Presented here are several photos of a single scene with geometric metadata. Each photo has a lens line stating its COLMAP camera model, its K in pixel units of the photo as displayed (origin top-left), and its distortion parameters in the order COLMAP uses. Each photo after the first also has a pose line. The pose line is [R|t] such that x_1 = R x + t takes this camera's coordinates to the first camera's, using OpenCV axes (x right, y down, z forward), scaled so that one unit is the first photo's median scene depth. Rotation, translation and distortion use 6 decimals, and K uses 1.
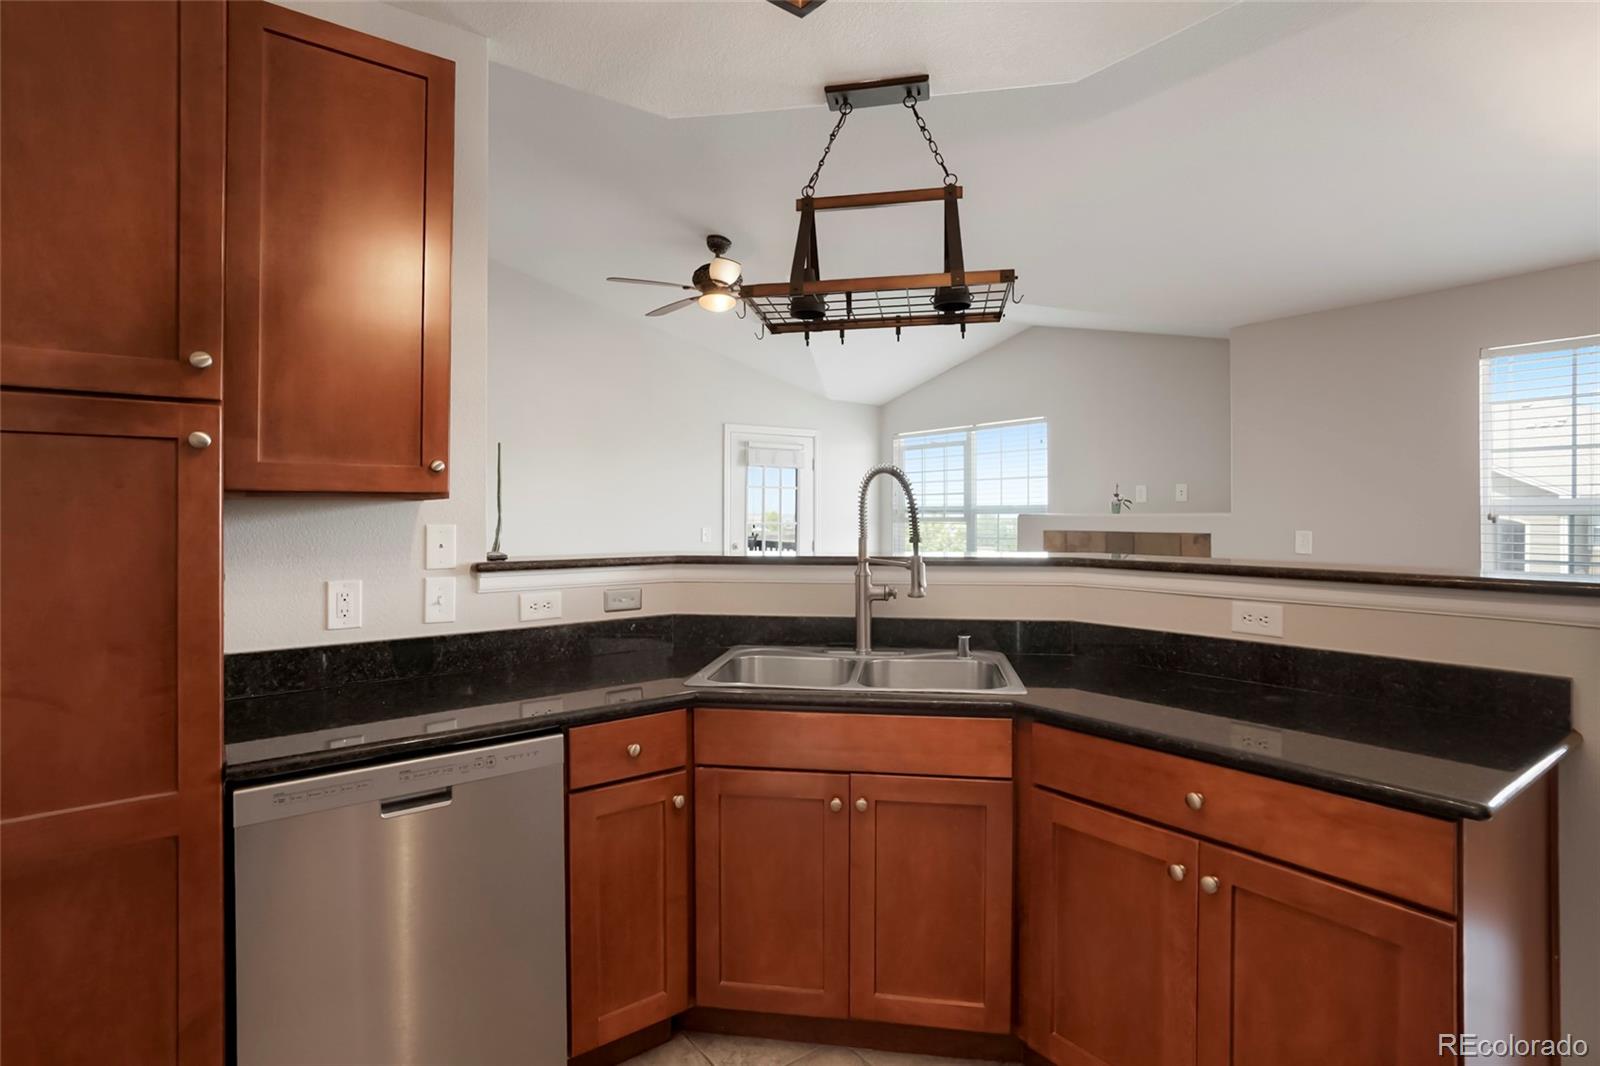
lens RADIAL K [[816.7, 0, 802.3], [0, 816.7, 509.5], [0, 0, 1]] dist [-0.003434, -0.000252]
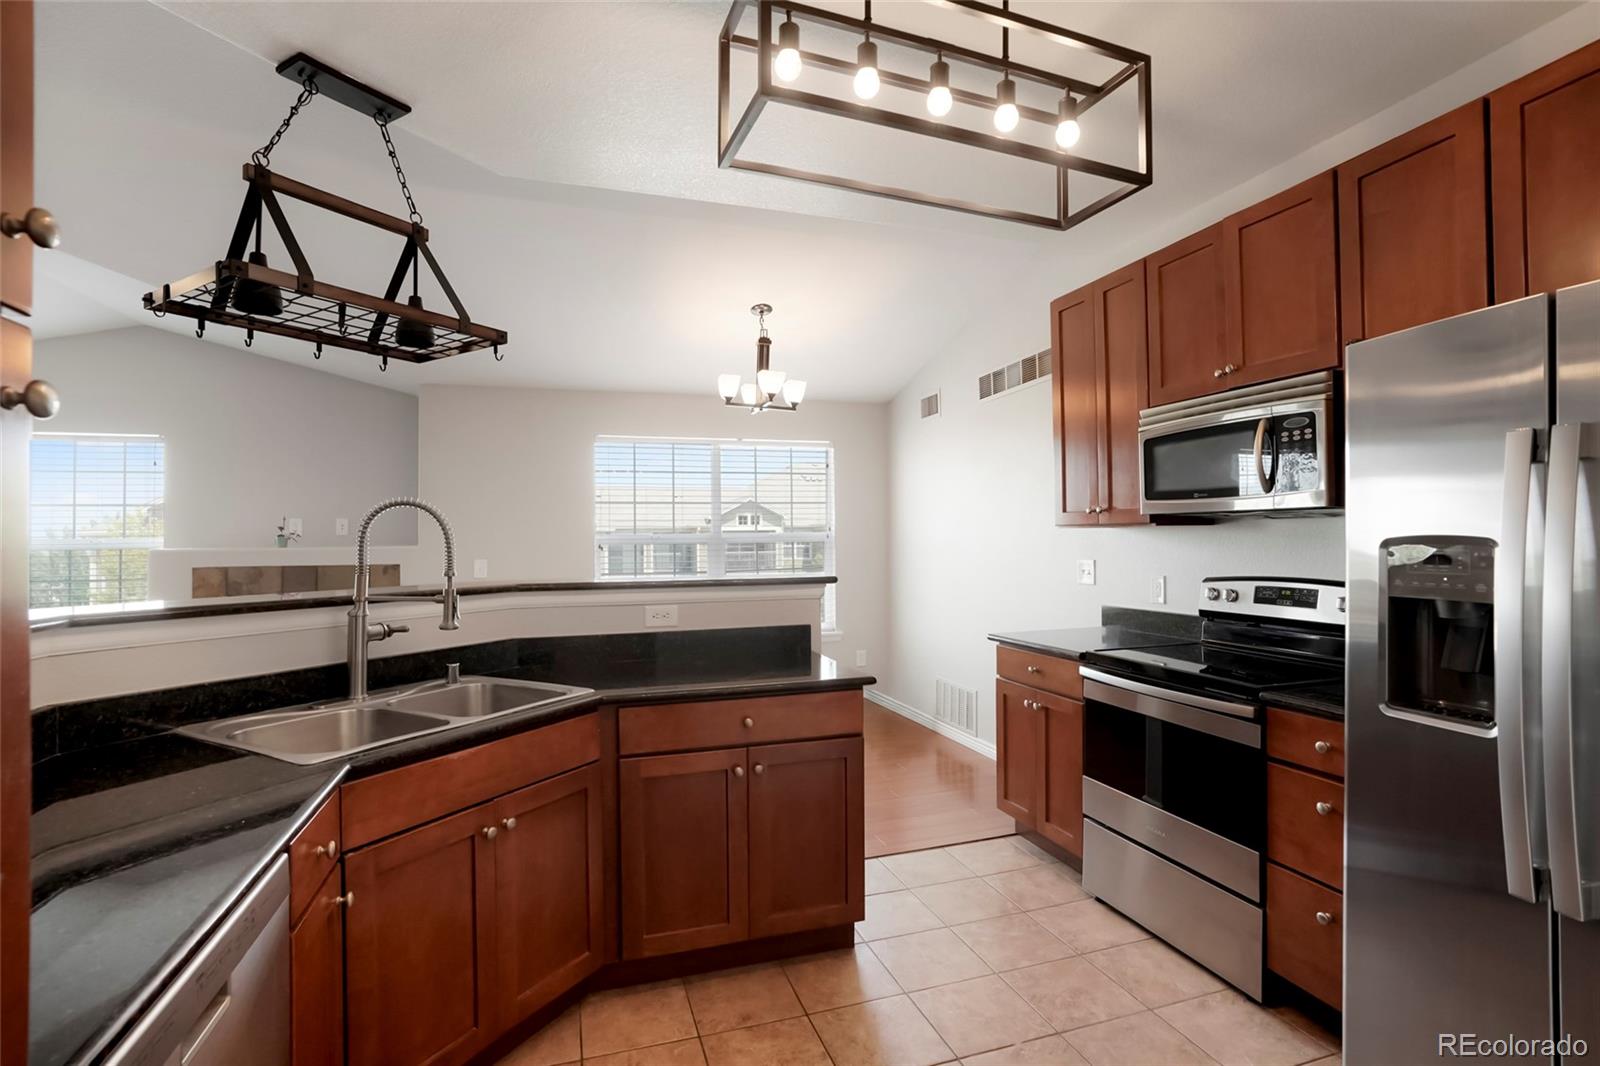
lens RADIAL K [[778.0, 0, 778.8], [0, 778.0, 534.3], [0, 0, 1]] dist [-0.003409, 0.000048]
pose [[0.353506, 0.004401, 0.935422, -0.576848], [0.006564, 0.999953, -0.007186, -0.001210], [-0.935409, 0.008680, 0.353461, 0.249216]]
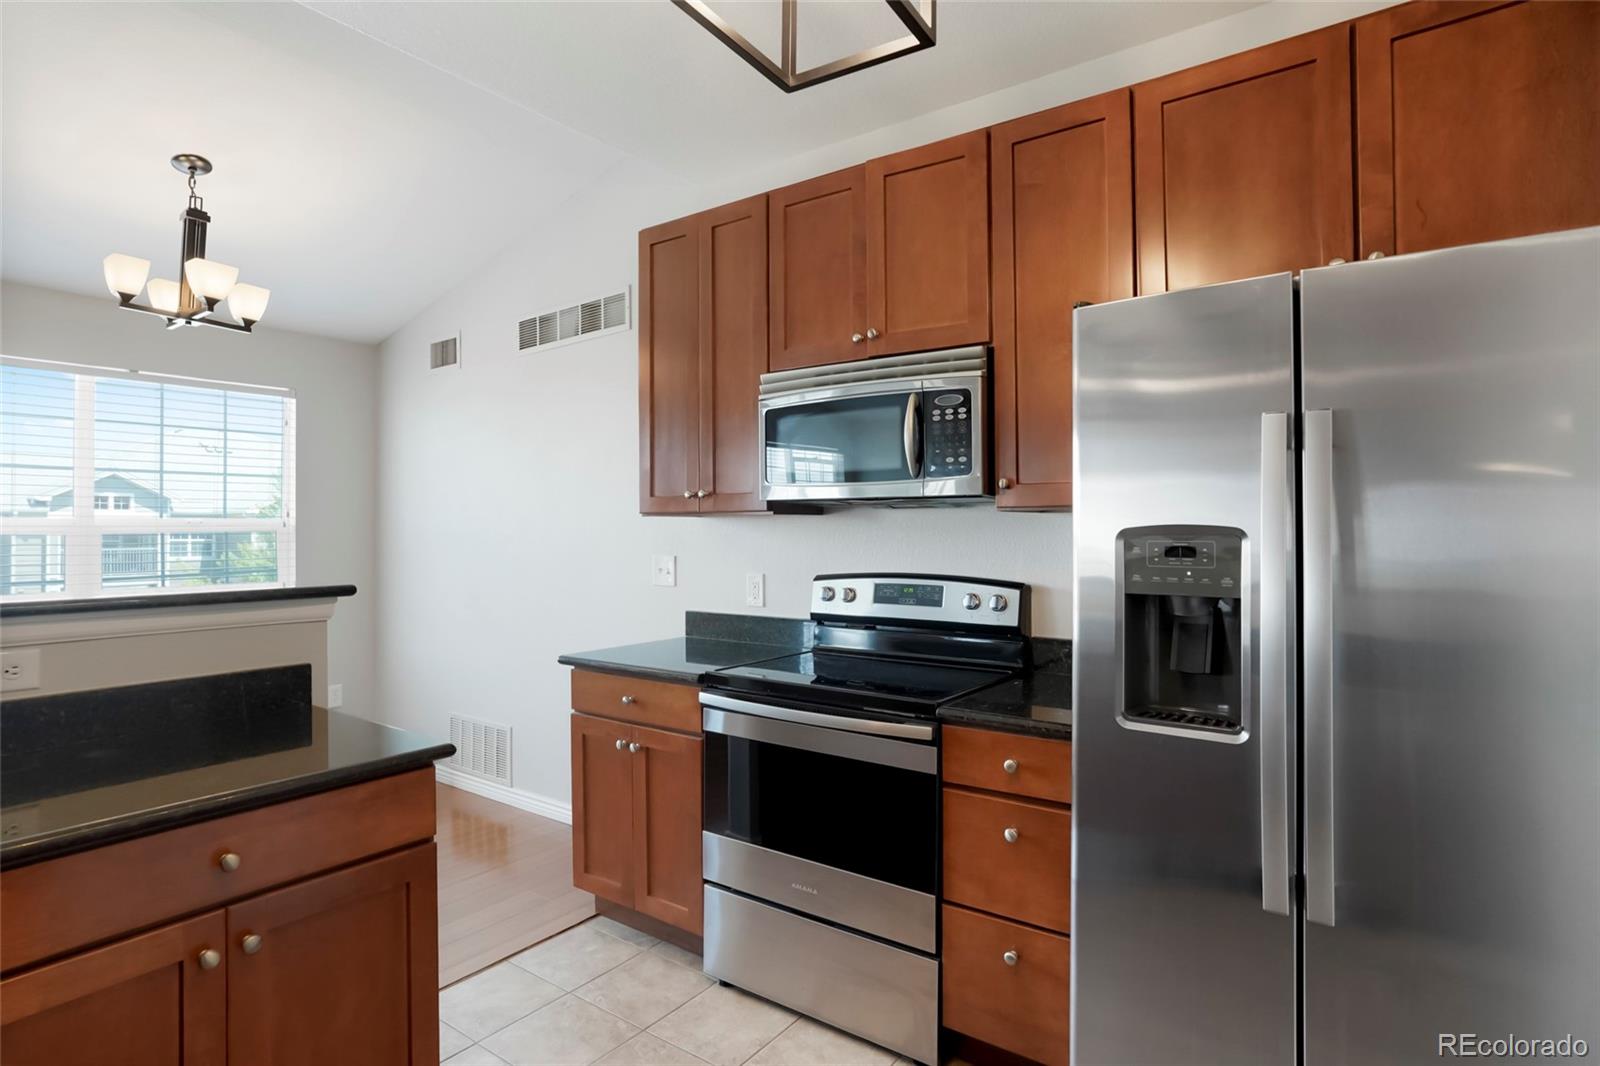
lens RADIAL K [[884.8, 0, 775.8], [0, 884.8, 524.8], [0, 0, 1]] dist [-0.046836, 0.029848]
pose [[-0.255771, 0.007776, 0.966706, -0.349582], [0.000256, 0.999968, -0.007975, 0.003494], [-0.966737, -0.001793, -0.255764, 0.420319]]
